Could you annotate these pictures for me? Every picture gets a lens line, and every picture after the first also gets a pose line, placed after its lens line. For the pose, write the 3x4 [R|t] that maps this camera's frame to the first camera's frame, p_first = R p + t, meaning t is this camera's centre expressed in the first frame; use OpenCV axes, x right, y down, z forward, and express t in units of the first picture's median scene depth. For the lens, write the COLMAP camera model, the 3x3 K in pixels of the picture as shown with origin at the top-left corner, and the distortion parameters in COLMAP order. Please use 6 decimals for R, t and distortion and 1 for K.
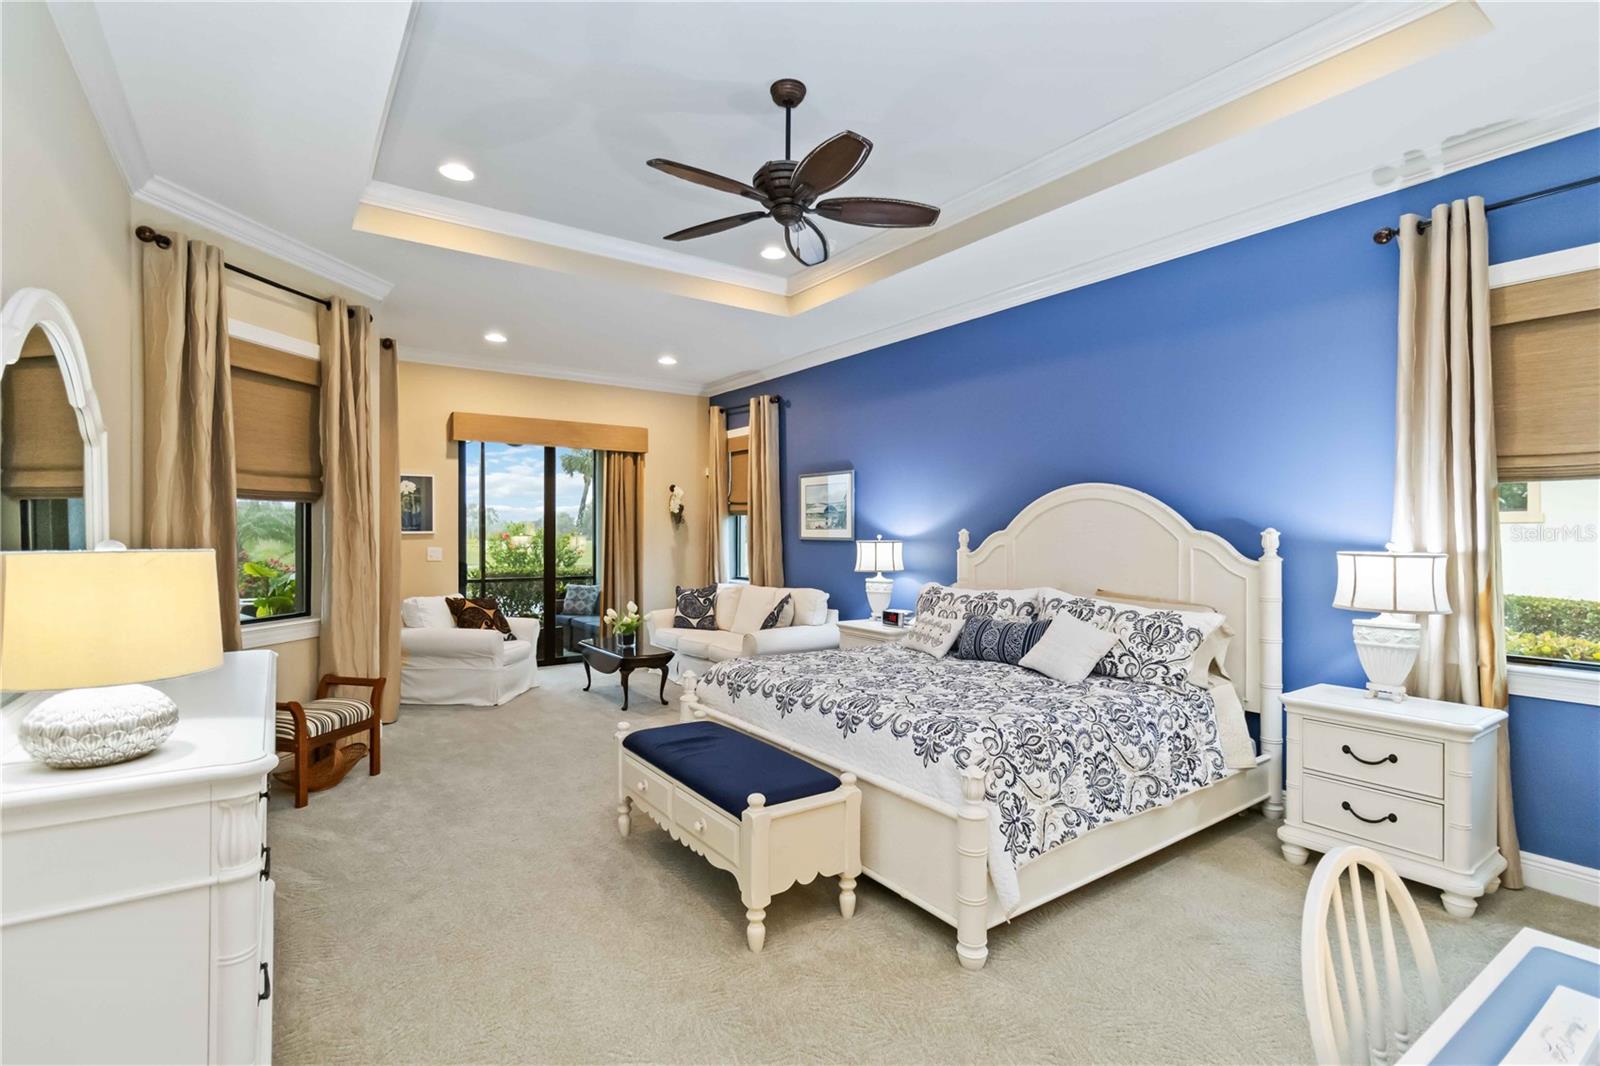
lens RADIAL K [[744.6, 0, 795.5], [0, 744.6, 535.4], [0, 0, 1]] dist [-0.000908, 0.001171]
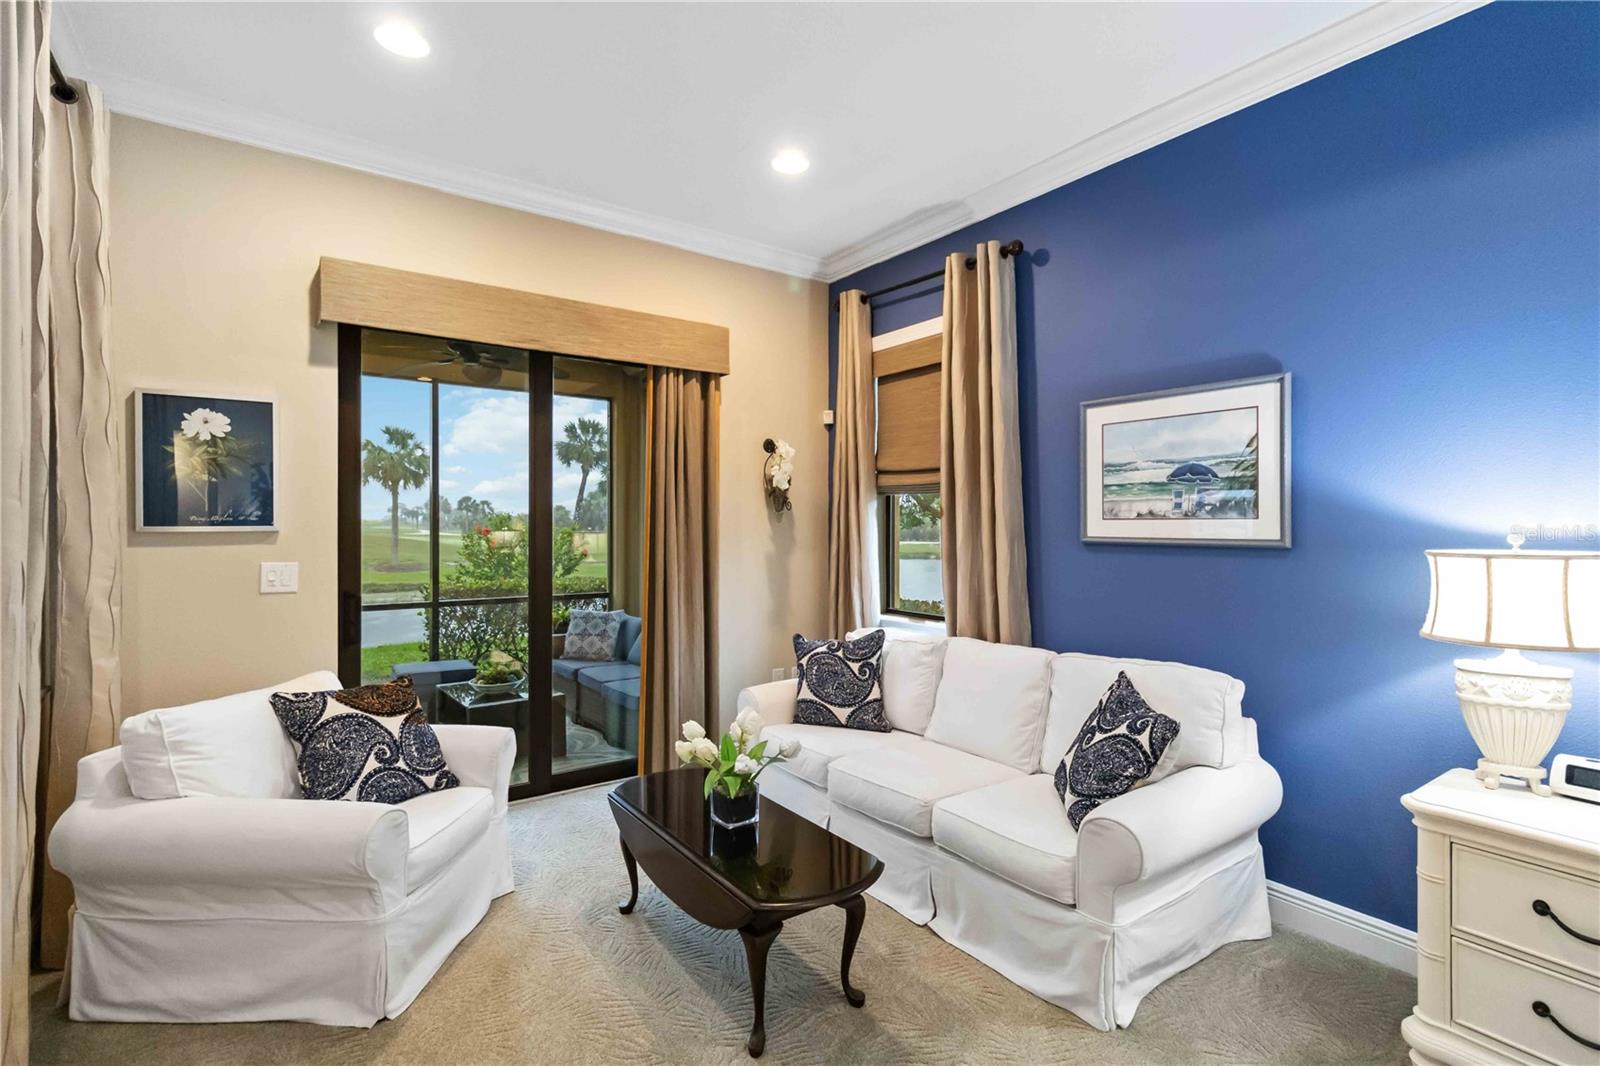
lens RADIAL K [[744.6, 0, 802.0], [0, 744.6, 525.7], [0, 0, 1]] dist [-0.000908, 0.001171]
pose [[0.999915, -0.002197, 0.012834, -0.166710], [0.002240, 0.999992, -0.003375, -0.003497], [-0.012827, 0.003403, 0.999912, 0.517180]]
